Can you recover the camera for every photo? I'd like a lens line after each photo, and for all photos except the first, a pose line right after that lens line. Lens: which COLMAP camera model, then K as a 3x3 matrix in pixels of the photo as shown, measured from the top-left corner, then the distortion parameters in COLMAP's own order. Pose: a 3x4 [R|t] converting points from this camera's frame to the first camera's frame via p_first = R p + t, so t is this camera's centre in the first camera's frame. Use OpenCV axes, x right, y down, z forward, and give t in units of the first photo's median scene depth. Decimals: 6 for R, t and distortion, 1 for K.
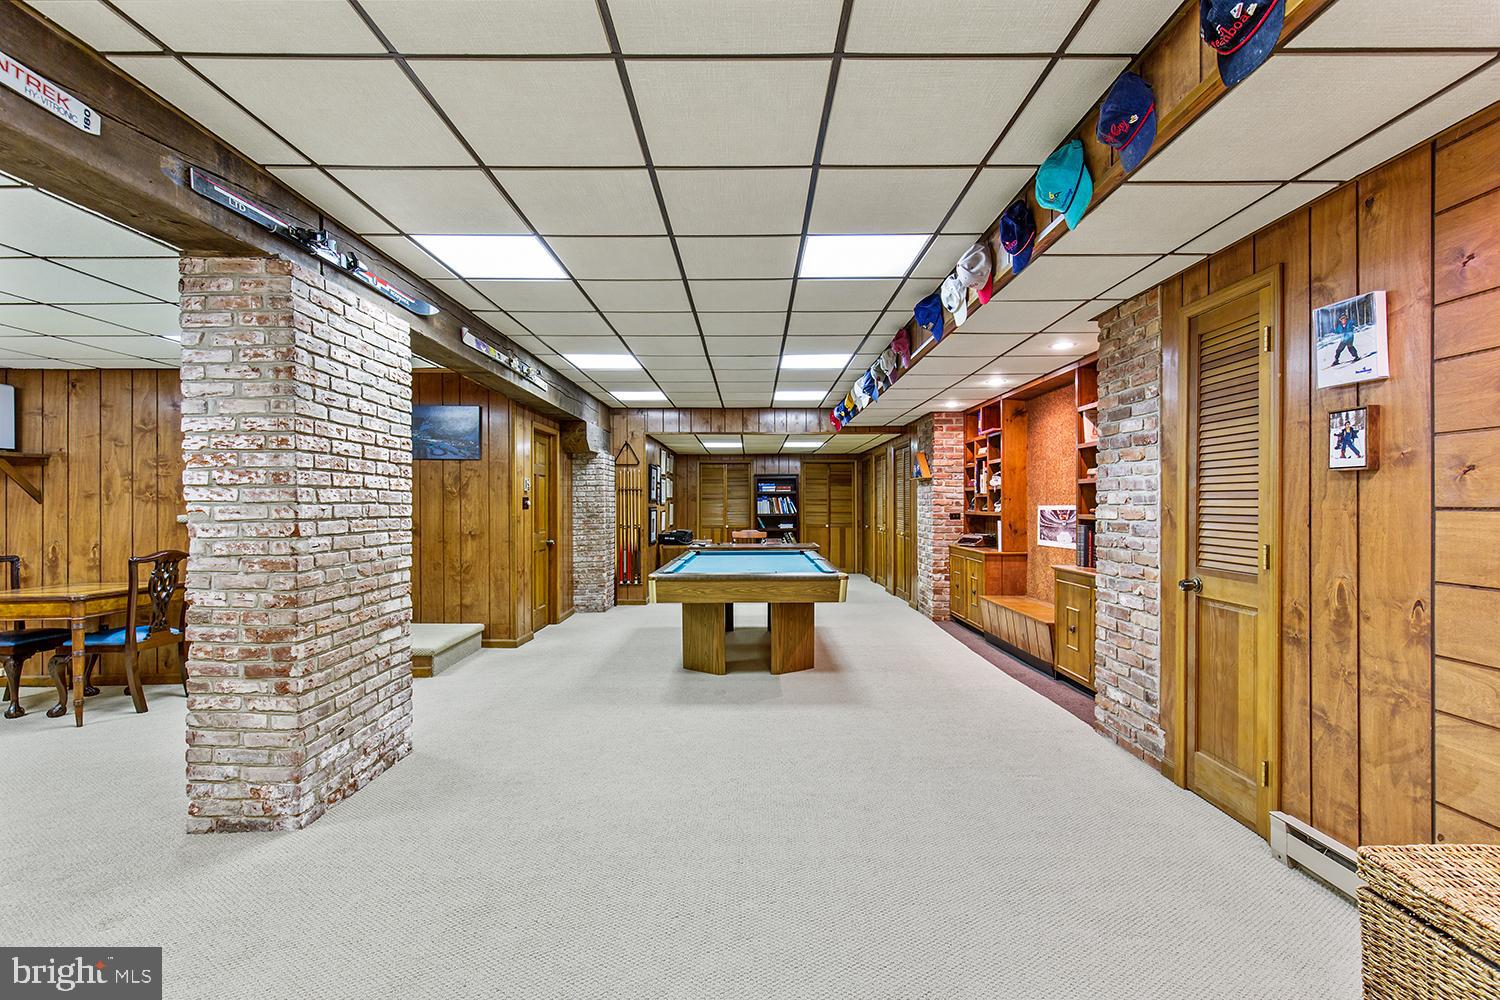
lens RADIAL K [[675.6, 0, 753.7], [0, 675.6, 506.2], [0, 0, 1]] dist [0.008021, -0.002010]
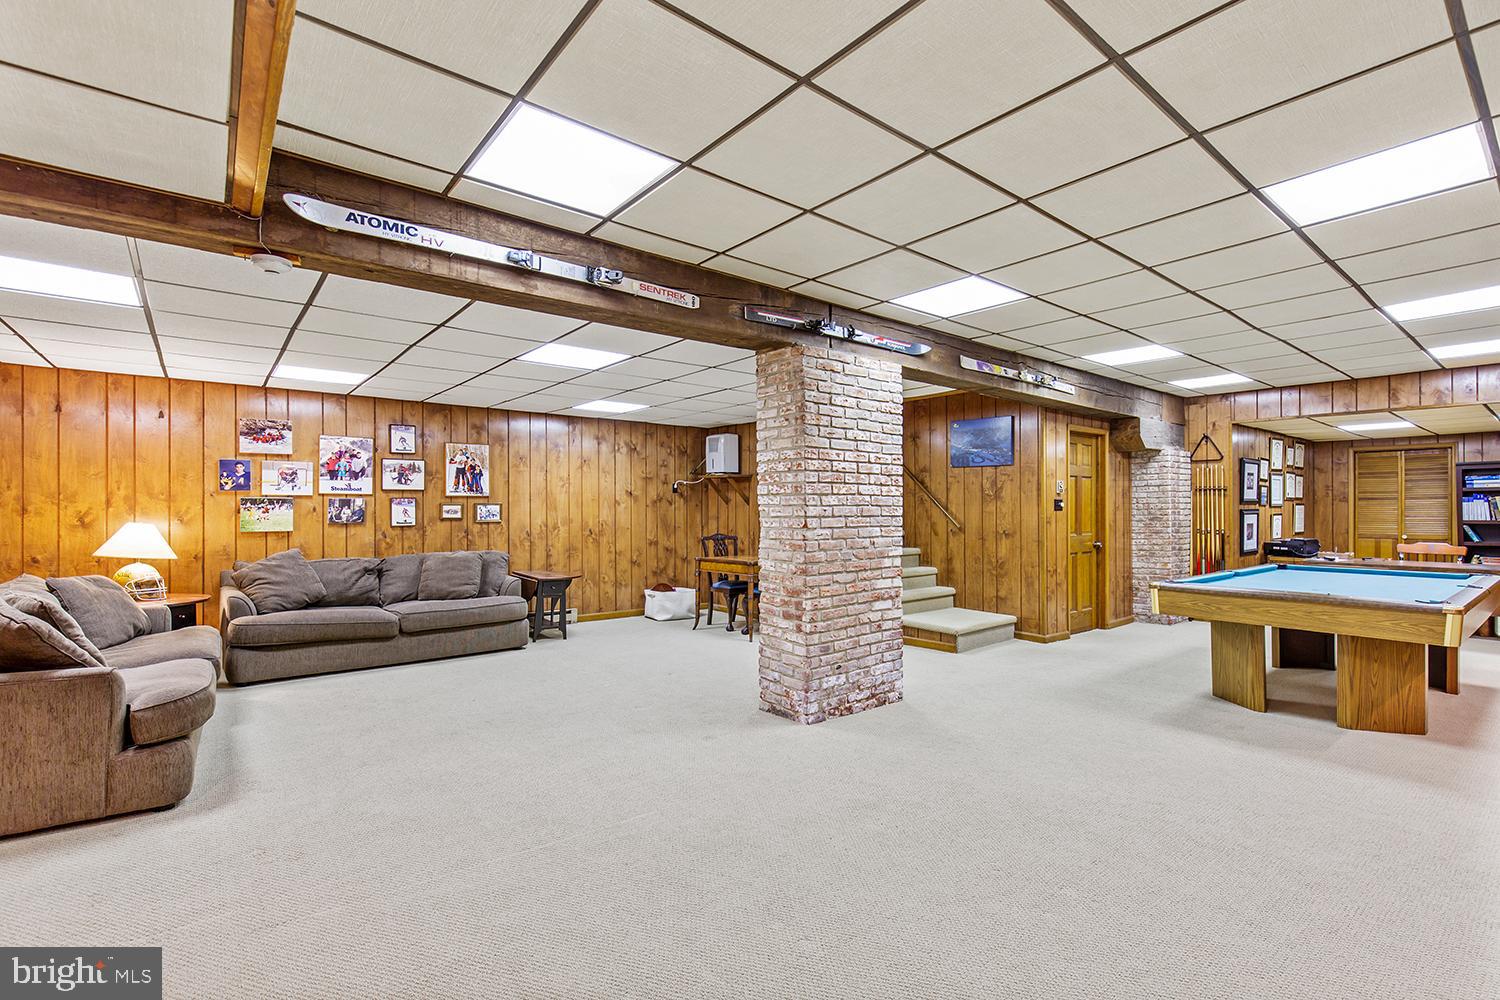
lens RADIAL K [[675.6, 0, 740.9], [0, 675.6, 503.4], [0, 0, 1]] dist [0.008021, -0.002010]
pose [[0.620098, -0.000973, -0.784524, 0.247712], [-0.003037, 0.999989, -0.003640, -0.002230], [0.784518, 0.004640, 0.620088, -0.023229]]
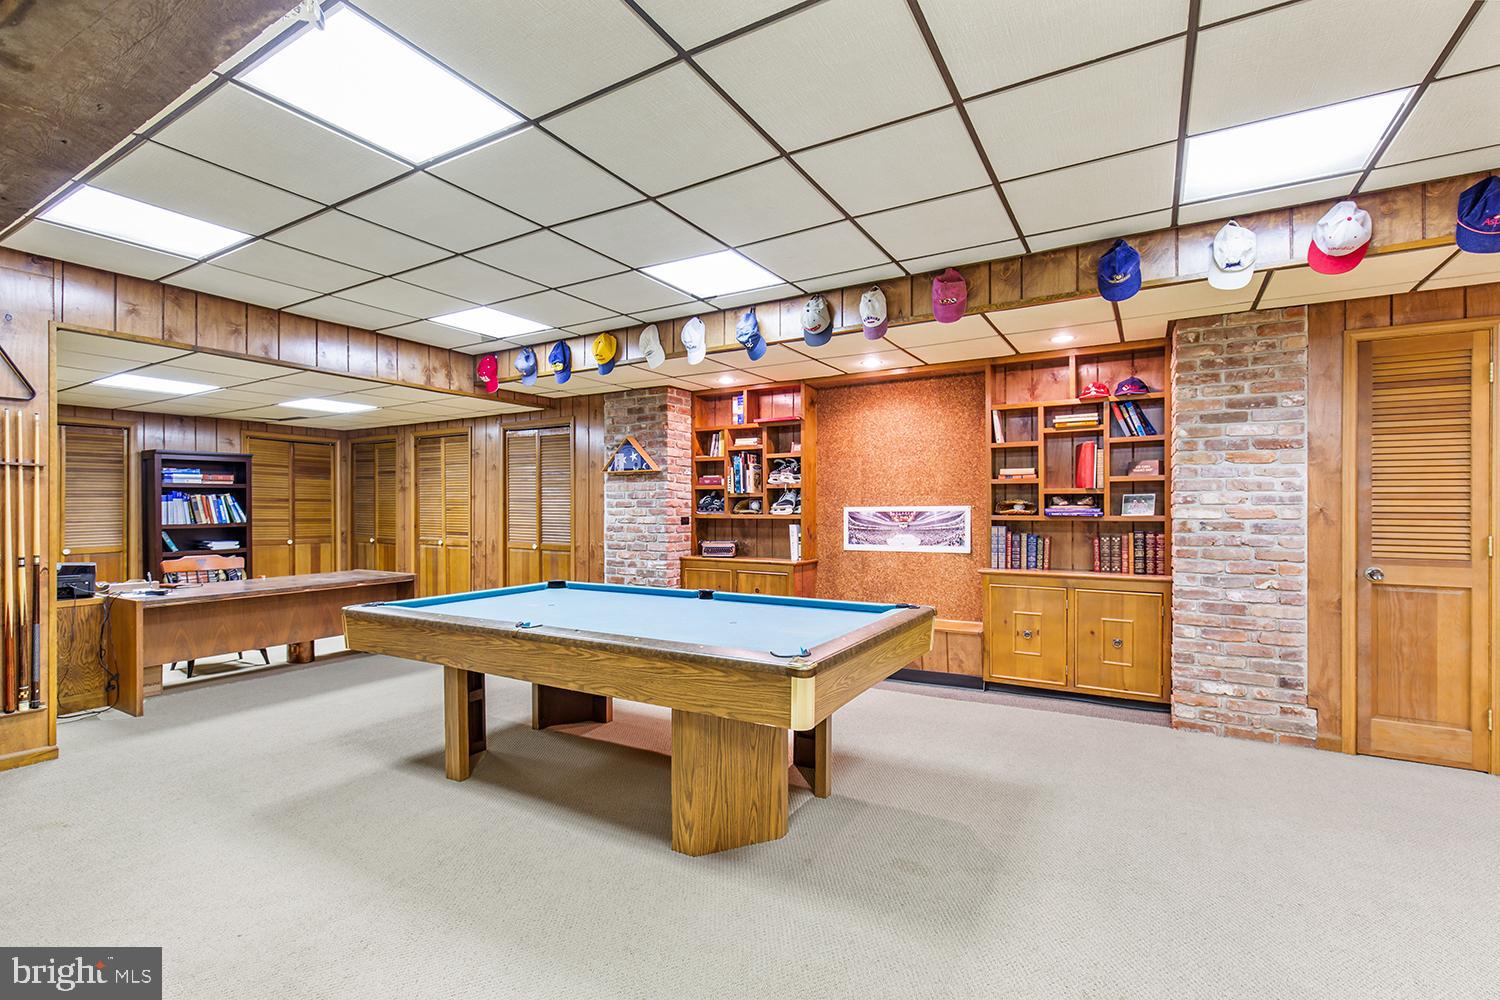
lens RADIAL K [[675.6, 0, 753.0], [0, 675.6, 505.0], [0, 0, 1]] dist [0.008021, -0.002010]
pose [[0.507828, 0.003576, 0.861451, -0.578088], [0.003356, 0.999976, -0.006129, 0.001958], [-0.861452, 0.006003, 0.507803, 0.872668]]
